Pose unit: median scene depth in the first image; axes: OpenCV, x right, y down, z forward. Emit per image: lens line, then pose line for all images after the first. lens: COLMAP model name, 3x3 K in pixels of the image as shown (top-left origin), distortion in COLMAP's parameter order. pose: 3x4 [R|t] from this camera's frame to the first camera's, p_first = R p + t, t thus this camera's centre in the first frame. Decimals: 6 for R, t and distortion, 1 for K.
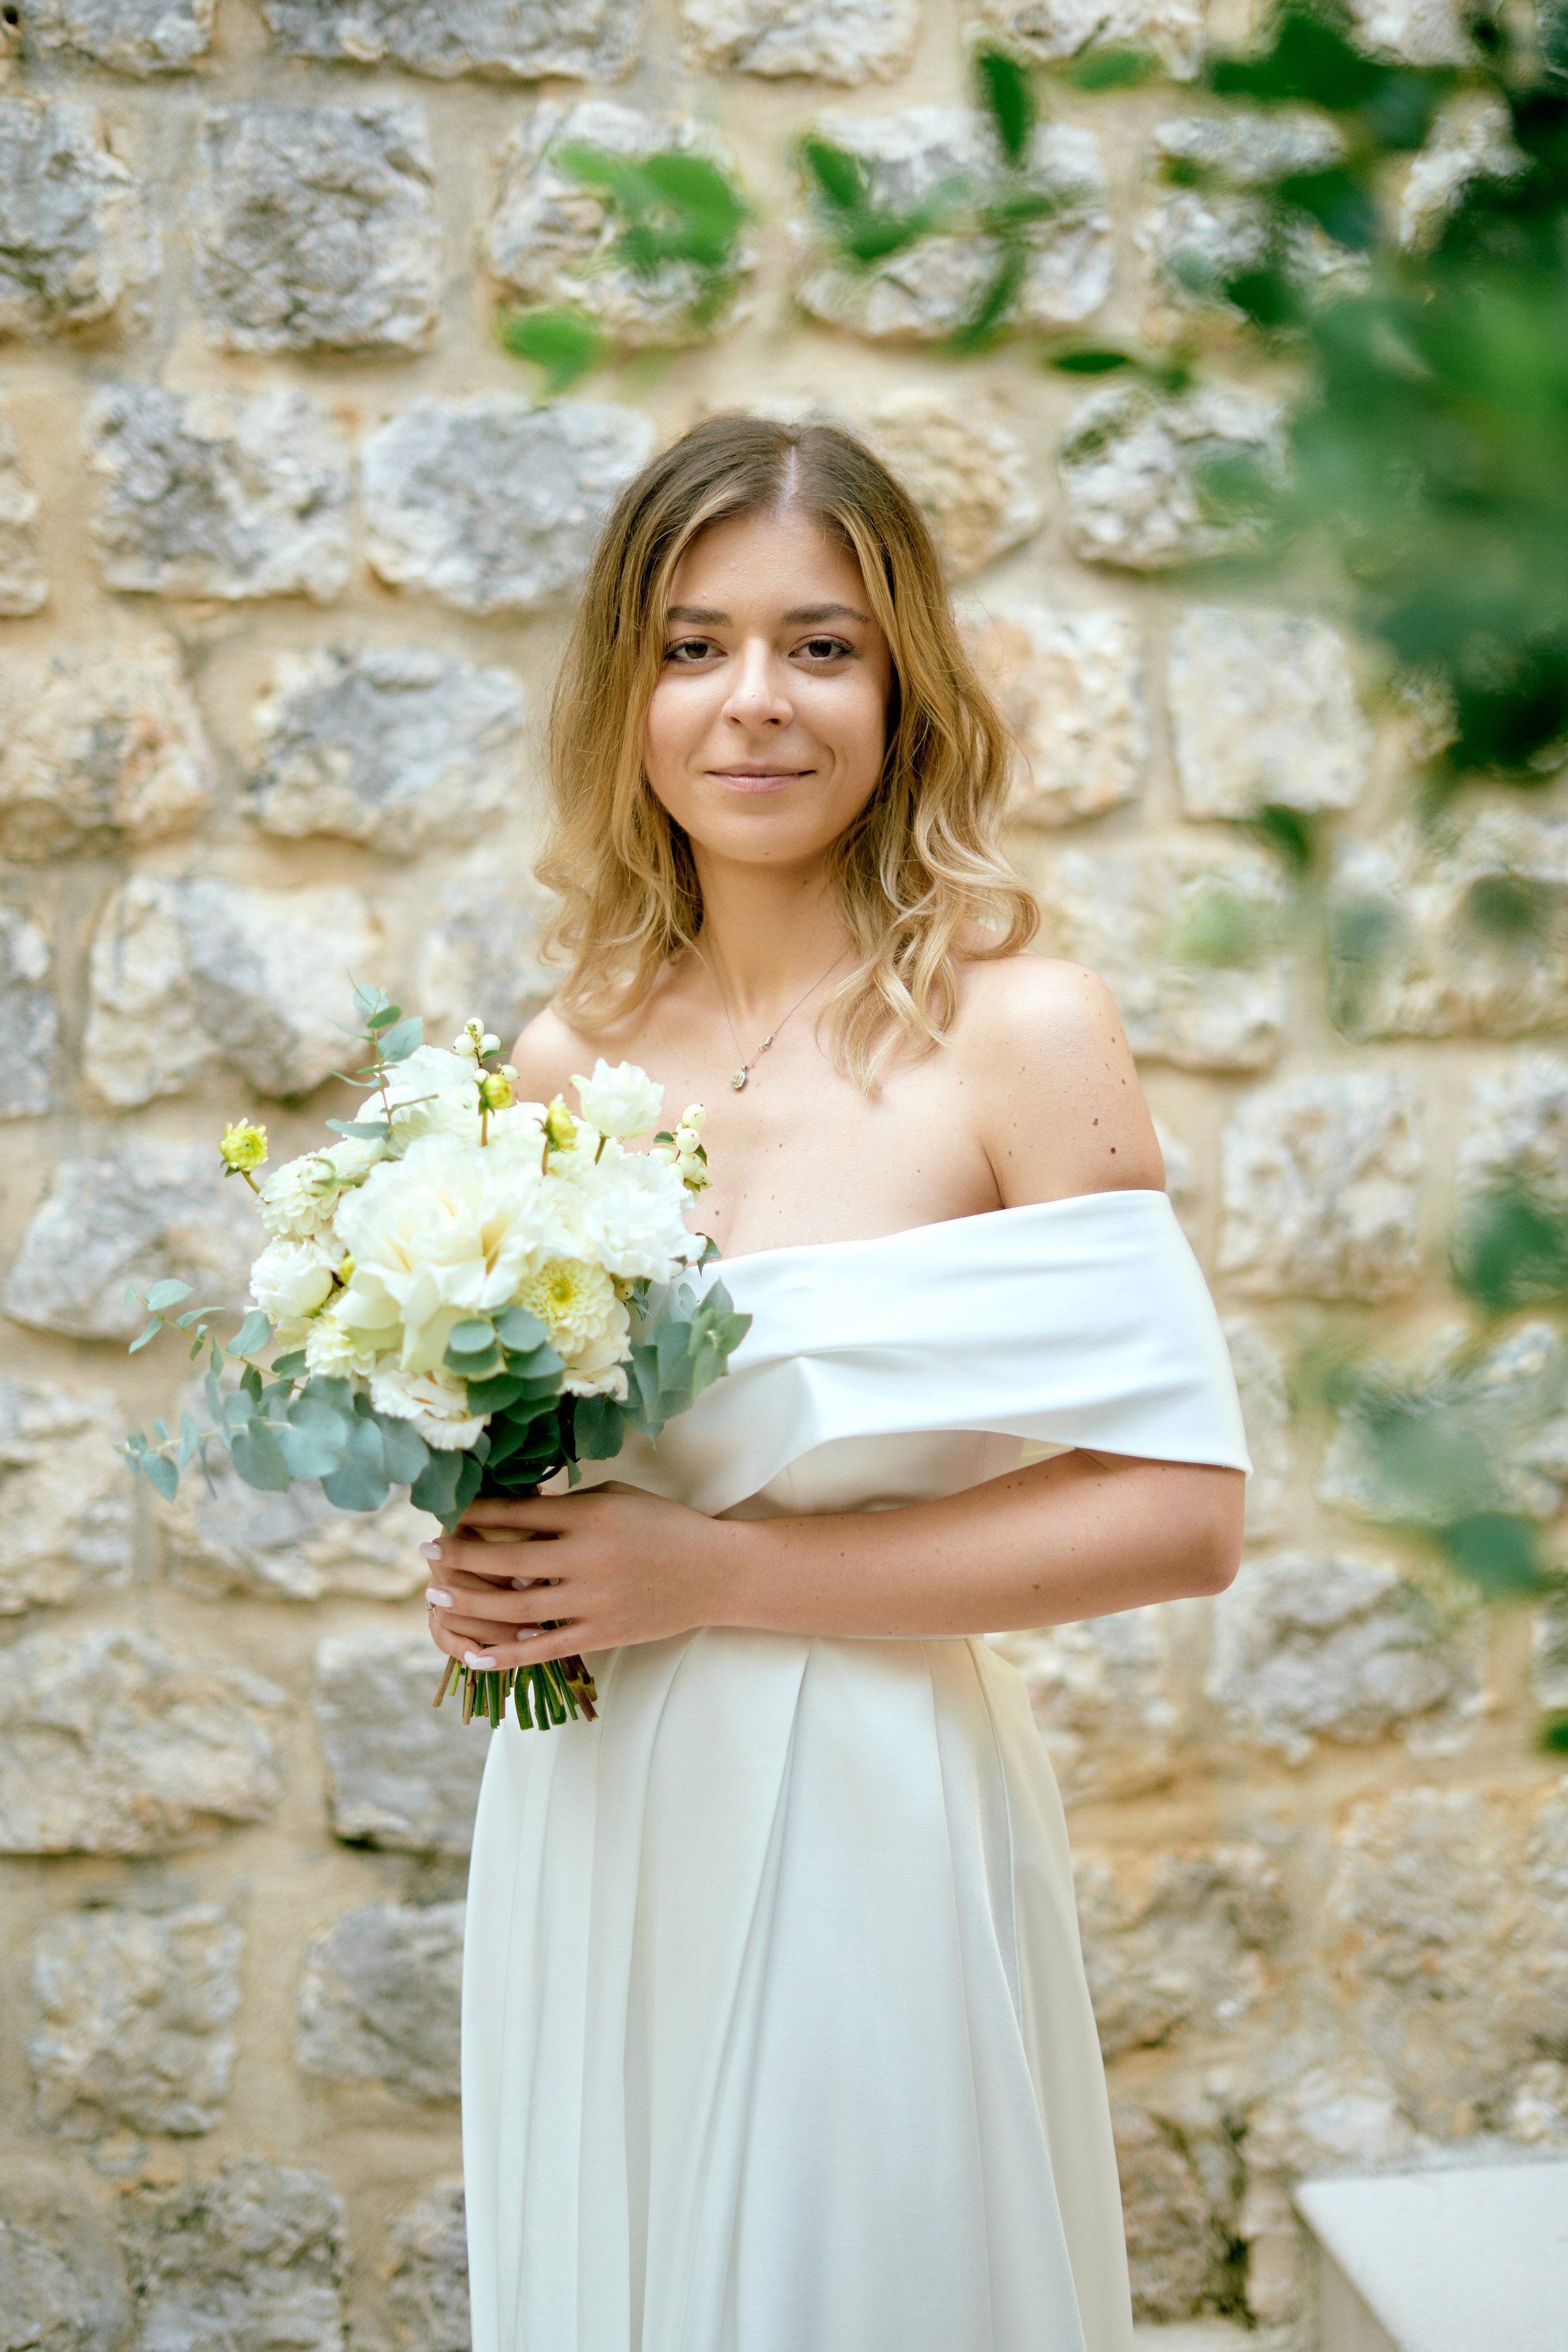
lens RADIAL K [[3340.4, 0, 784.0], [0, 3340.4, 1176.0], [0, 0, 1]] dist [-0.025399, -0.012379]
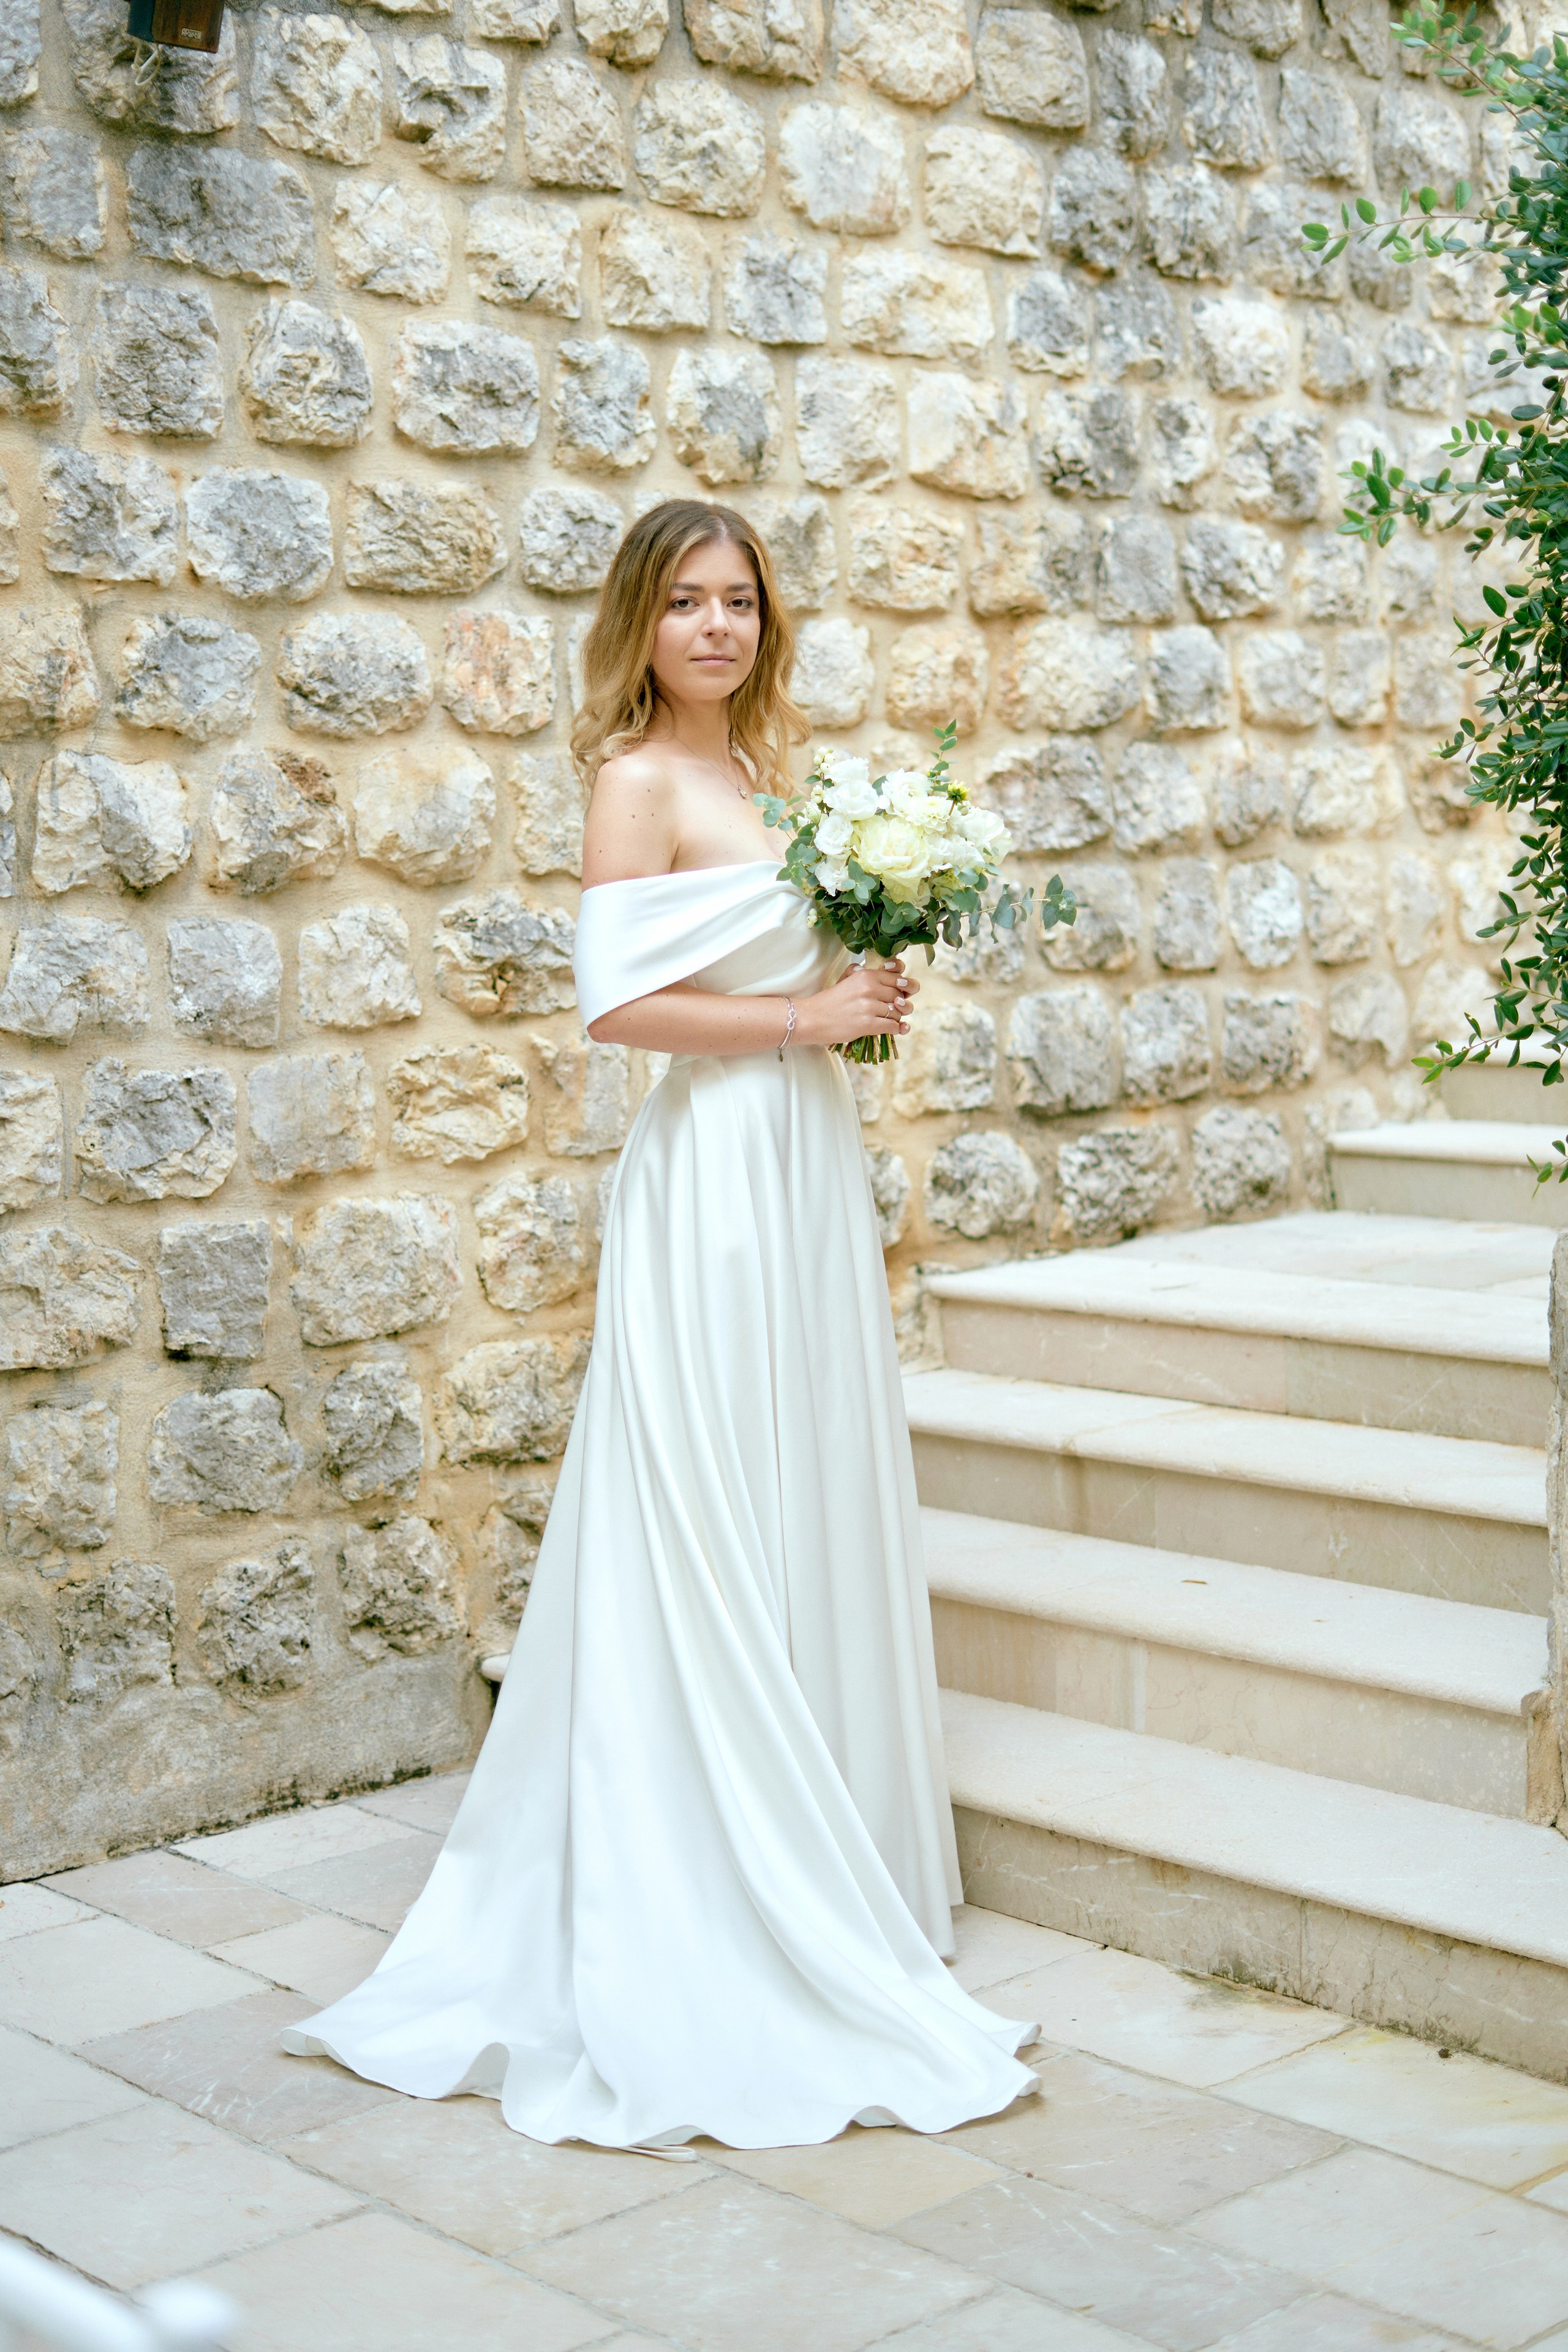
lens RADIAL K [[3216.7, 0, 778.2], [0, 3216.7, 1259.7], [0, 0, 1]] dist [-0.032105, 0.031779]
pose [[0.822635, -0.067768, 0.564517, -0.803838], [0.067468, 0.997491, 0.021427, 0.146572], [-0.564552, 0.020460, 0.825144, -0.476066]]
